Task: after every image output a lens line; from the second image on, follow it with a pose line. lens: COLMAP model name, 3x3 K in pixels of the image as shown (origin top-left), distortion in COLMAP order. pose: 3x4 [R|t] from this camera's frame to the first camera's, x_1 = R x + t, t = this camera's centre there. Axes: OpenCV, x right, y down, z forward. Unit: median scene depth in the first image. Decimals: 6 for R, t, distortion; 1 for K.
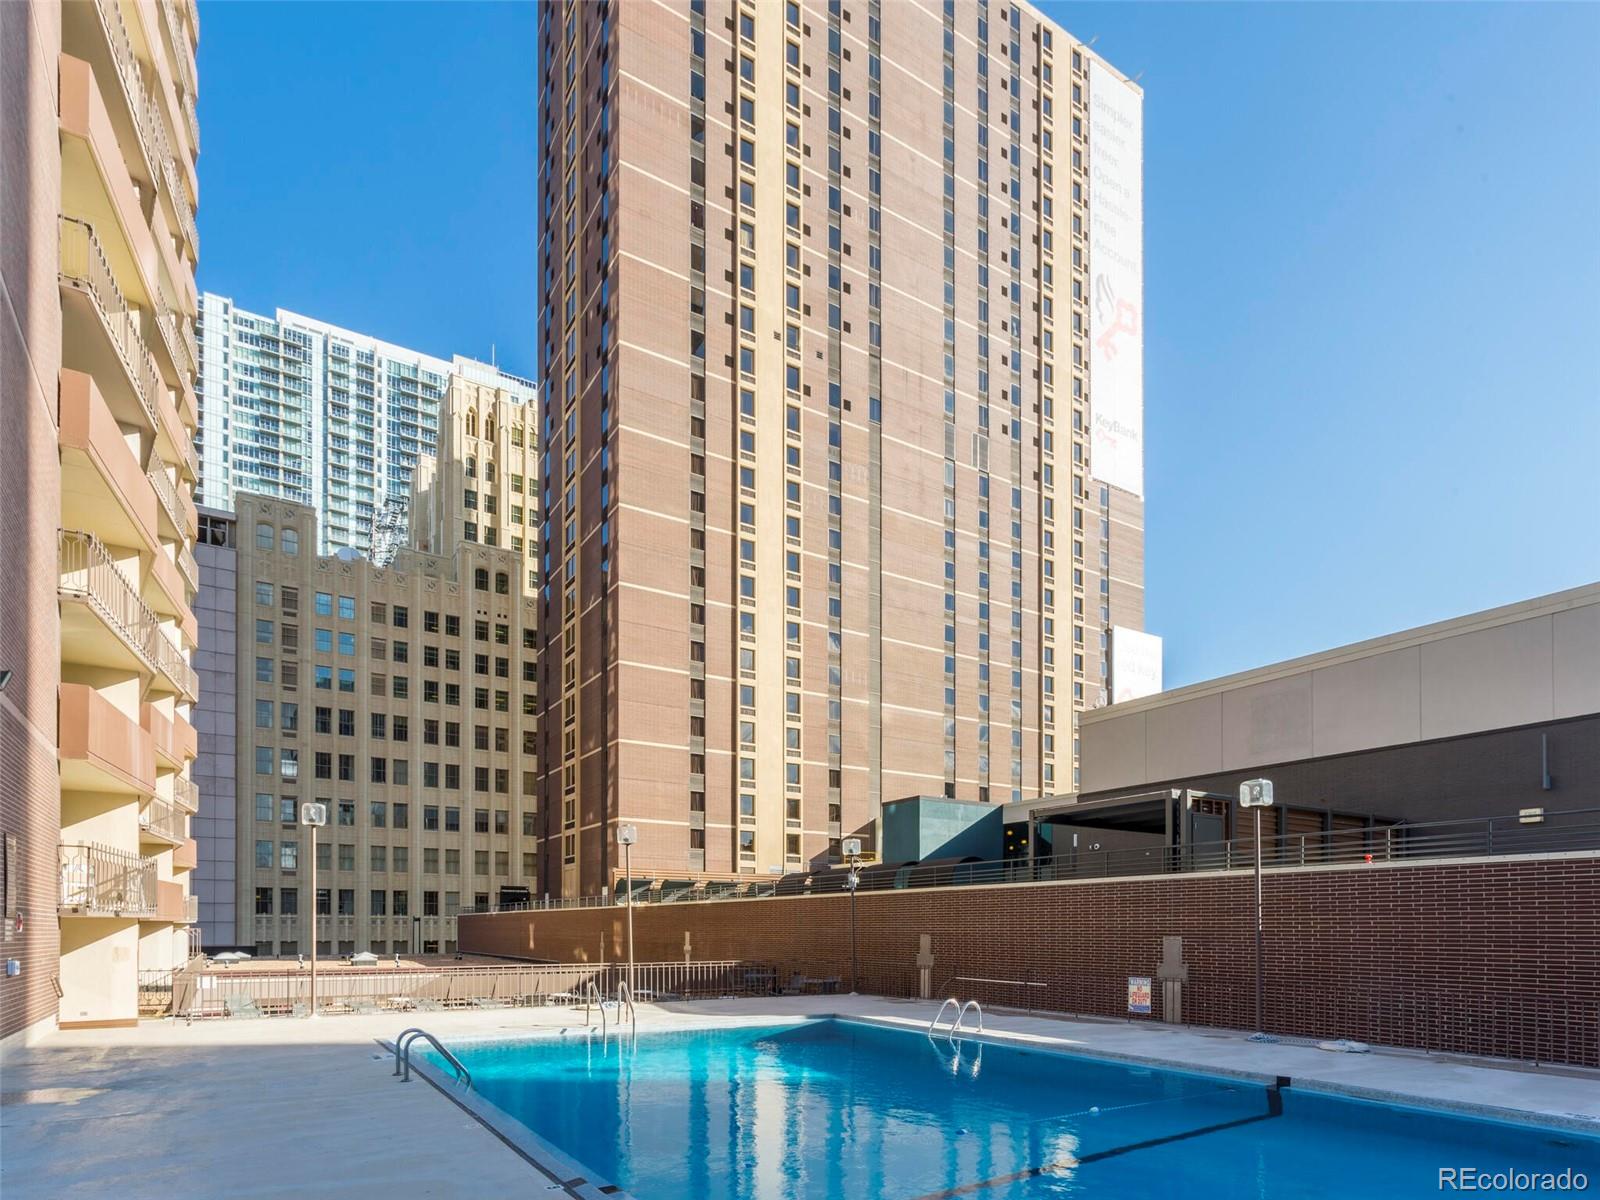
lens RADIAL K [[819.7, 0, 800.0], [0, 819.7, 600.0], [0, 0, 1]] dist [0.000858, 0.000618]
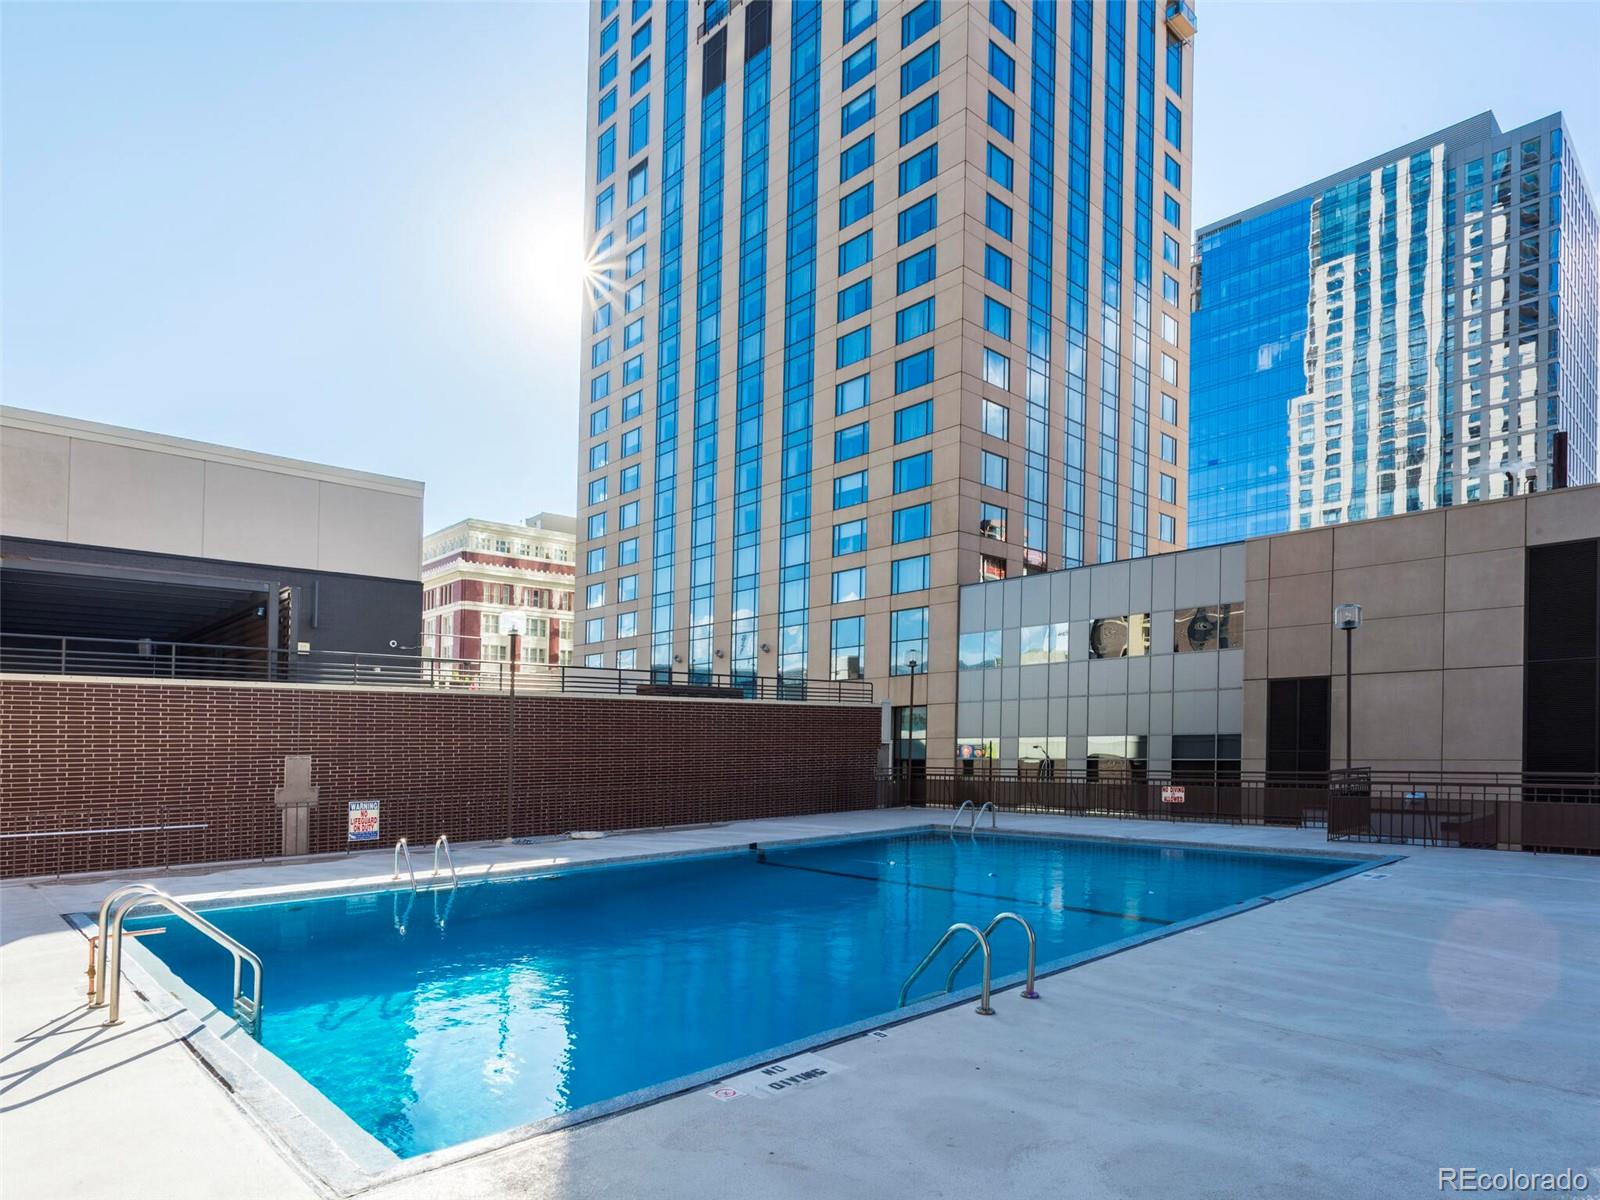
lens RADIAL K [[917.4, 0, 800.0], [0, 917.4, 600.0], [0, 0, 1]] dist [-0.049652, 0.030414]
pose [[-0.213424, 0.156346, 0.964368, -0.595187], [-0.348712, 0.909898, -0.224689, 0.332258], [-0.912606, -0.384241, -0.139675, 0.813944]]
